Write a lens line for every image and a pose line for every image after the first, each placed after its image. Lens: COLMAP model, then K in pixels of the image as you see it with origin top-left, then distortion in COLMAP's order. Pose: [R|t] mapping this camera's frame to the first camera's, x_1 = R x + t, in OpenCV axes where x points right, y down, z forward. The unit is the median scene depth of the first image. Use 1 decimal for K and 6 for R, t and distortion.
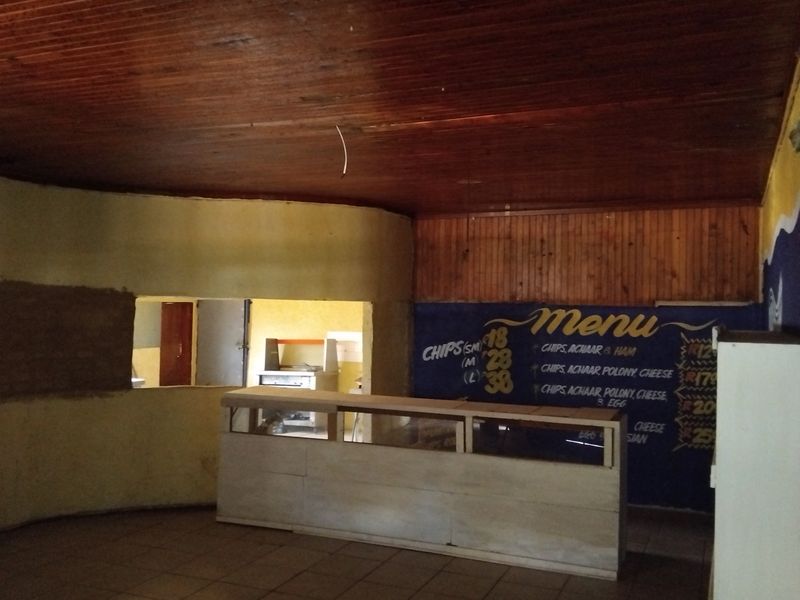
lens RADIAL K [[763.4, 0, 400.0], [0, 763.4, 300.0], [0, 0, 1]] dist [0.118580, -0.226201]
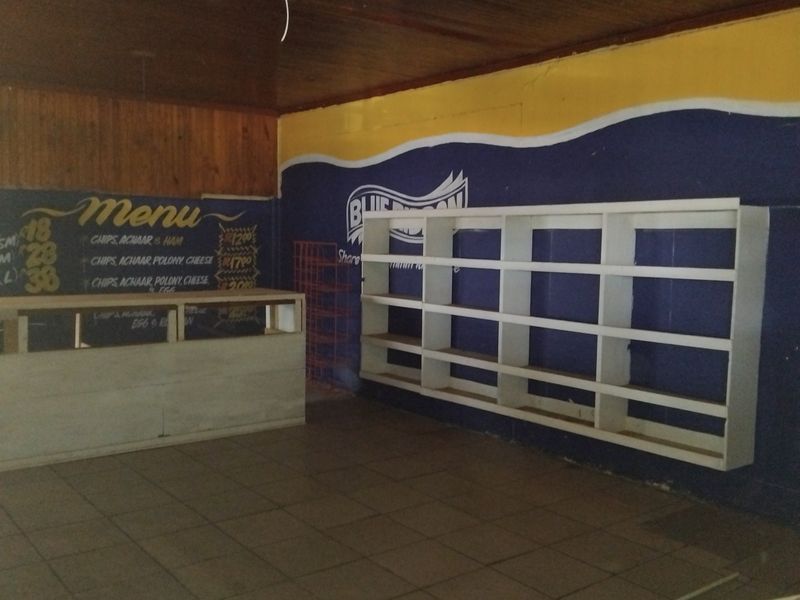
lens RADIAL K [[763.4, 0, 400.0], [0, 763.4, 300.0], [0, 0, 1]] dist [0.118580, -0.226201]
pose [[0.503264, -0.085861, 0.859856, -0.465232], [-0.019917, 0.993635, 0.110877, 0.023892], [-0.863903, -0.072926, 0.498351, 0.201357]]
